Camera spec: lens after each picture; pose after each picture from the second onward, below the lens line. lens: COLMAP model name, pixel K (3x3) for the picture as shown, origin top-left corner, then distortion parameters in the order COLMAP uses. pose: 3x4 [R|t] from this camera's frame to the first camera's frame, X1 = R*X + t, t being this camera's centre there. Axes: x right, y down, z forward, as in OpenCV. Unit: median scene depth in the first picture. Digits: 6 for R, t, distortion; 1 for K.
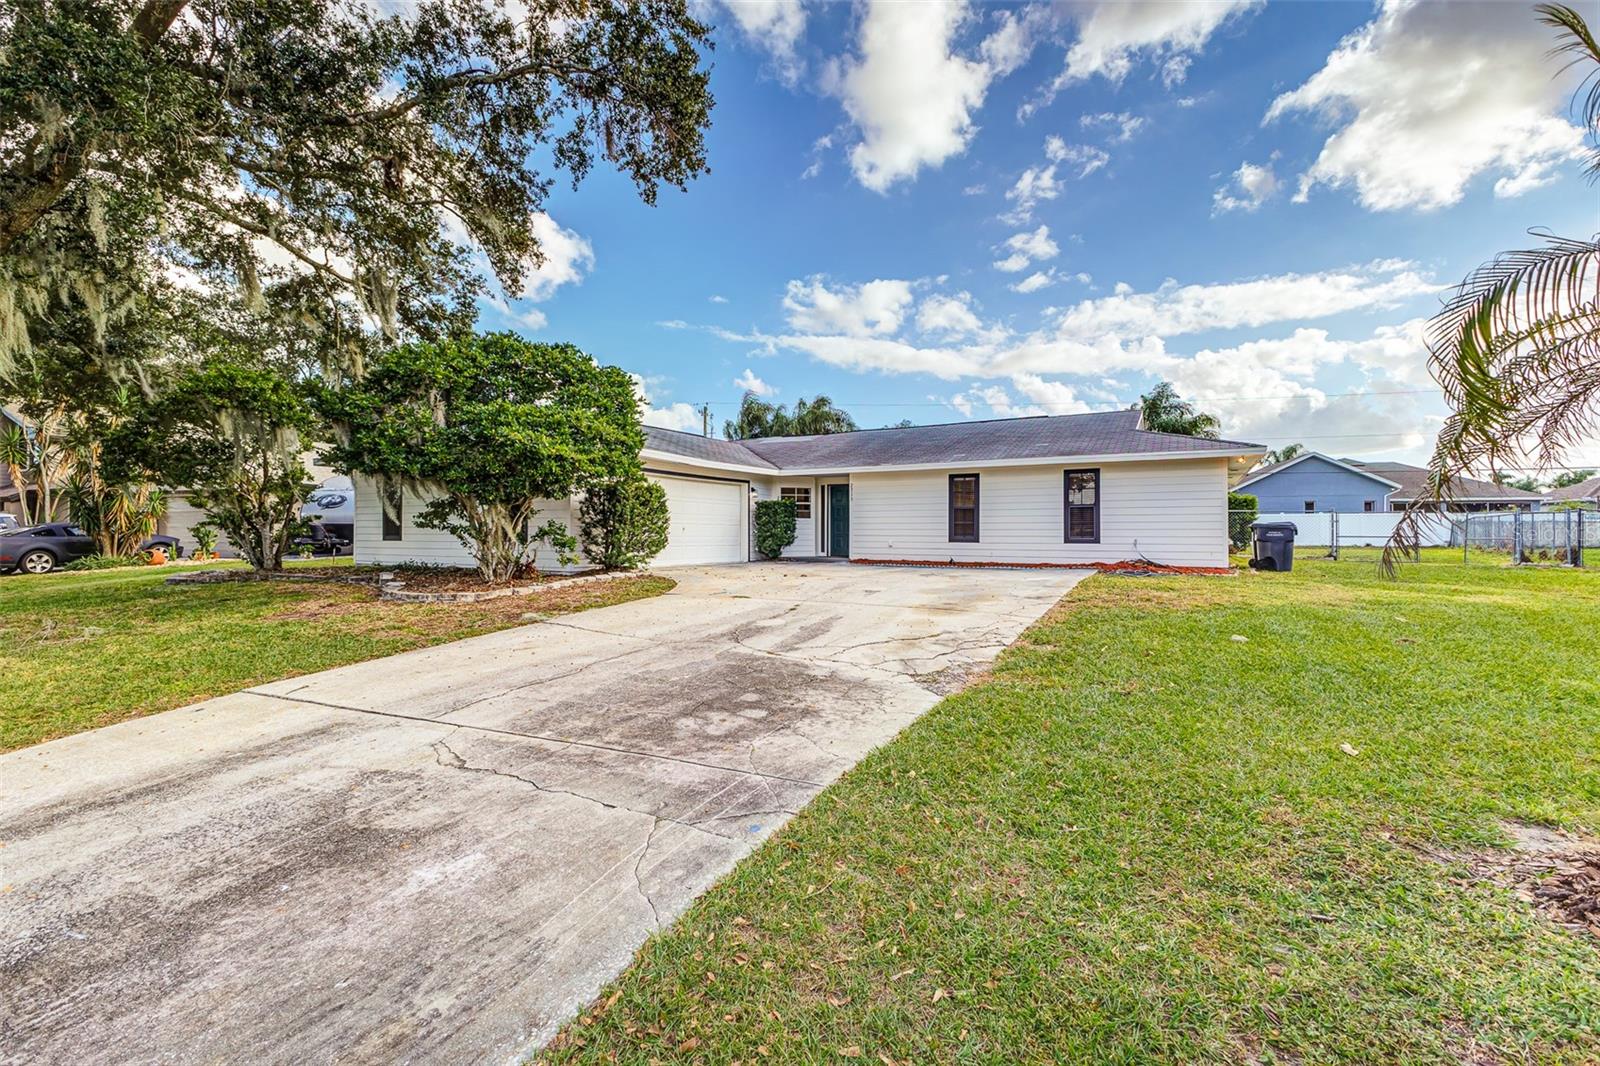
lens RADIAL K [[716.9, 0, 800.0], [0, 716.9, 533.0], [0, 0, 1]] dist [0.021390, 0.000032]
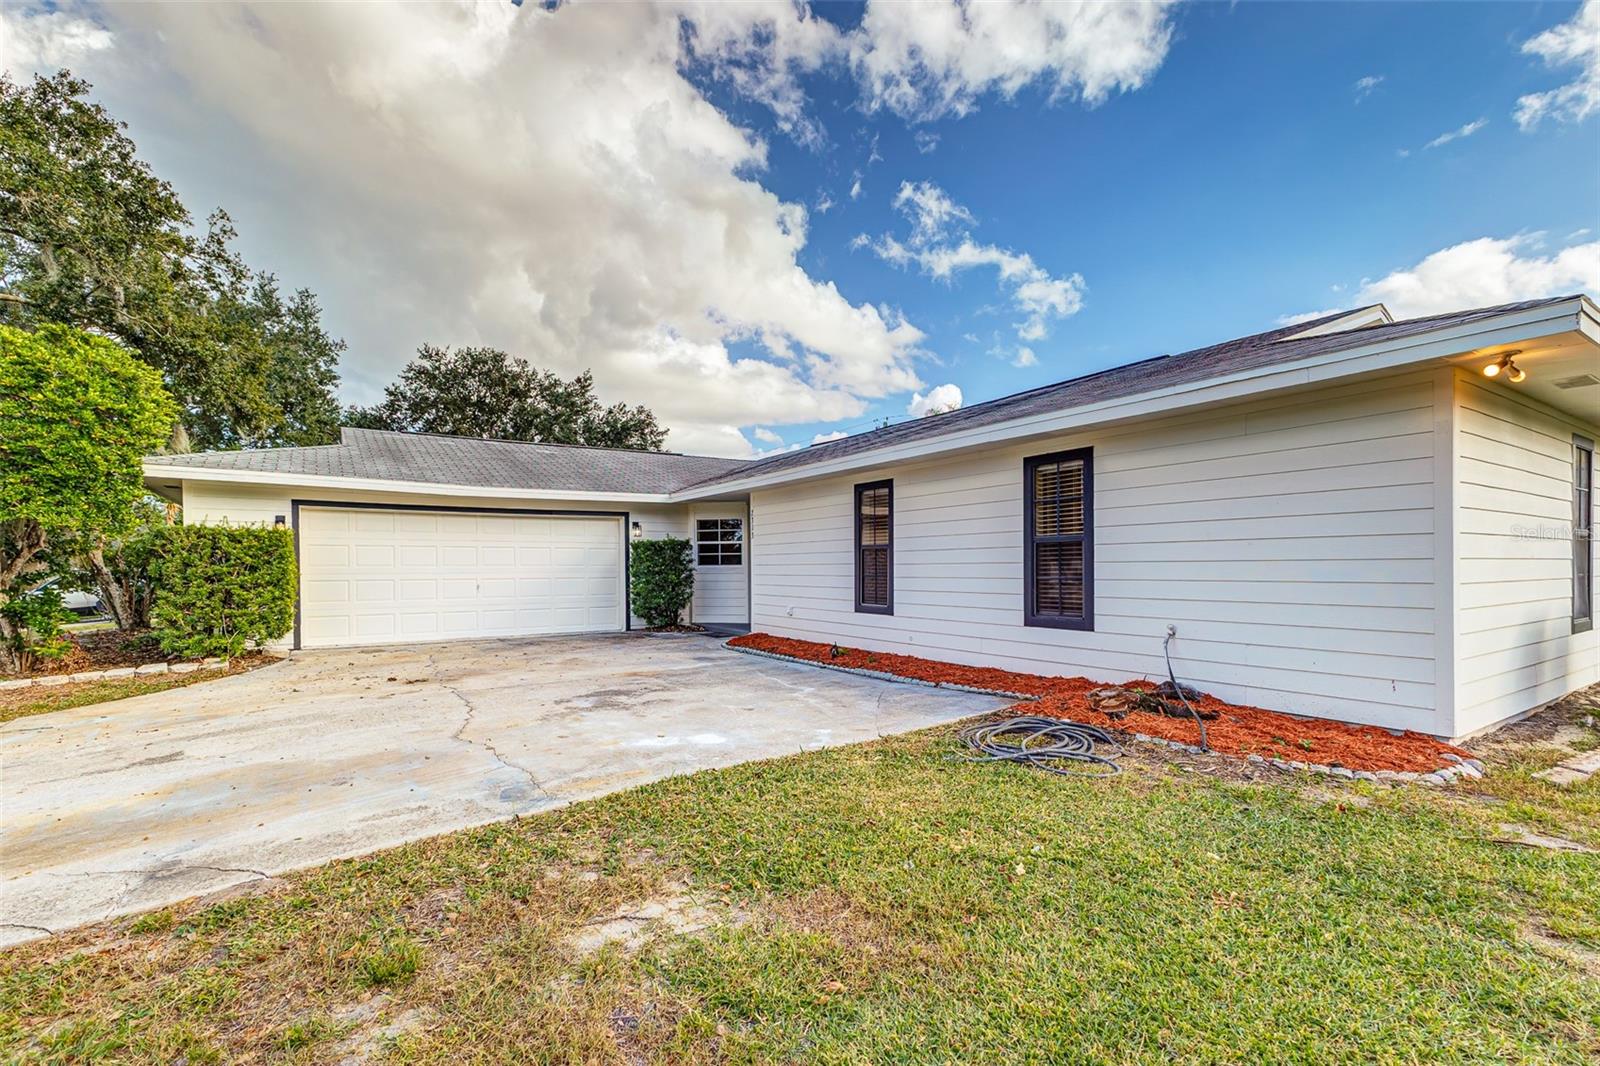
lens RADIAL K [[719.8, 0, 800.6], [0, 719.8, 570.6], [0, 0, 1]] dist [0.000047, 0.000016]
pose [[0.865615, -0.003333, -0.500699, 0.399365], [0.006794, 0.999964, 0.005090, -0.019150], [0.500664, -0.007807, 0.865607, 0.471430]]
